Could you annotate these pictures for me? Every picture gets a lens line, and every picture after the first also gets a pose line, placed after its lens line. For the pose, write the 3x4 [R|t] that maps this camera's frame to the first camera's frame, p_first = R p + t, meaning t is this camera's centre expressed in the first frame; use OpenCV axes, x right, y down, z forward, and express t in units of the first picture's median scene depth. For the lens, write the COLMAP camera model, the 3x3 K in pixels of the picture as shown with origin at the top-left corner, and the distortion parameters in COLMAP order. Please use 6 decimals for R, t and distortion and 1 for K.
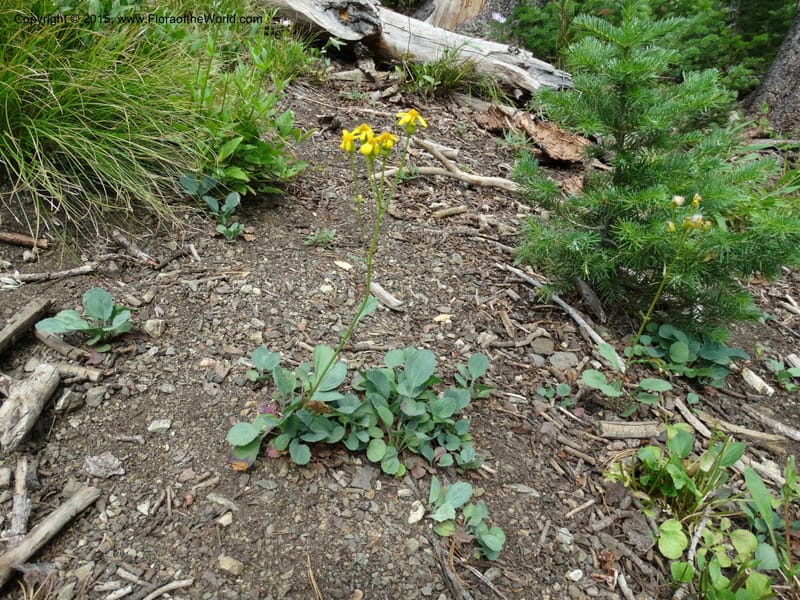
lens RADIAL K [[567.0, 0, 402.5], [0, 567.0, 297.7], [0, 0, 1]] dist [-0.002646, -0.005085]
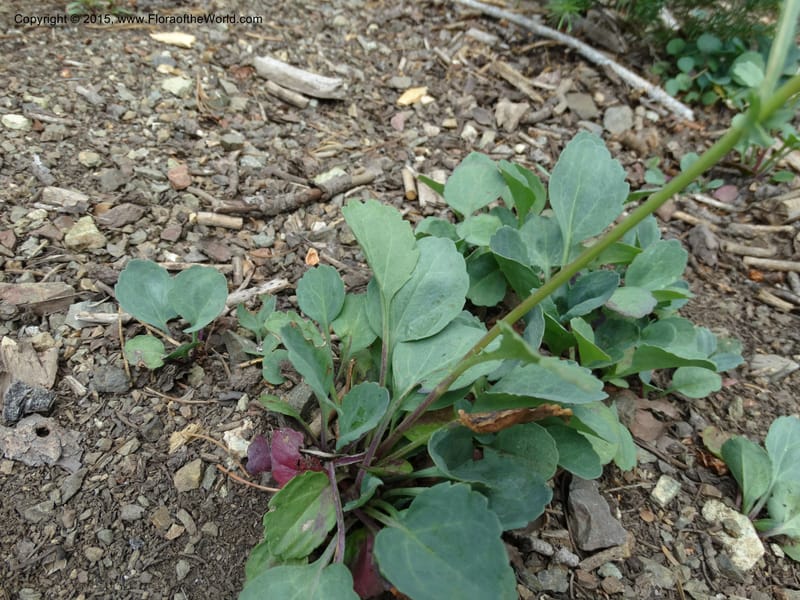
lens RADIAL K [[567.0, 0, 398.9], [0, 567.0, 300.6], [0, 0, 1]] dist [-0.002646, -0.005085]
pose [[0.900966, -0.326548, 0.285702, -0.158683], [0.217479, 0.909654, 0.353881, 0.019096], [-0.375449, -0.256701, 0.890586, 0.483236]]
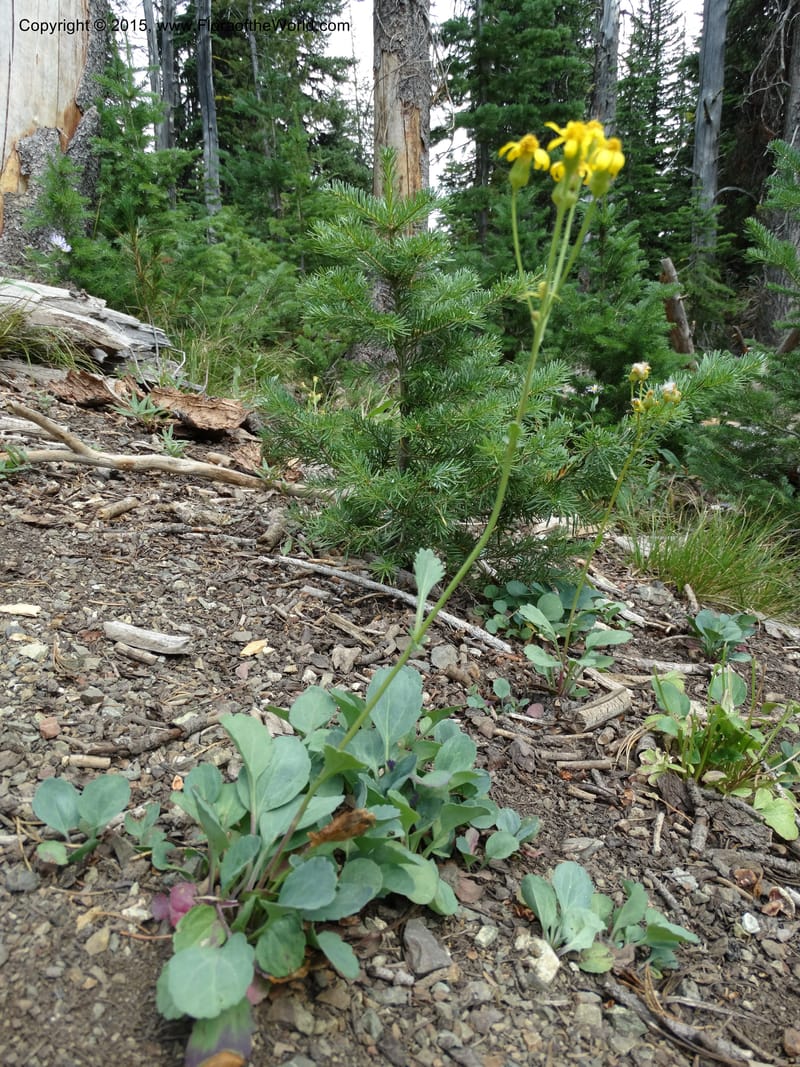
lens RADIAL K [[756.2, 0, 399.8], [0, 756.2, 531.9], [0, 0, 1]] dist [-0.002646, -0.005085]
pose [[0.778154, -0.172025, 0.604056, -0.262257], [0.265797, 0.961588, -0.068560, 0.014229], [-0.569059, 0.213906, 0.793988, 0.280464]]
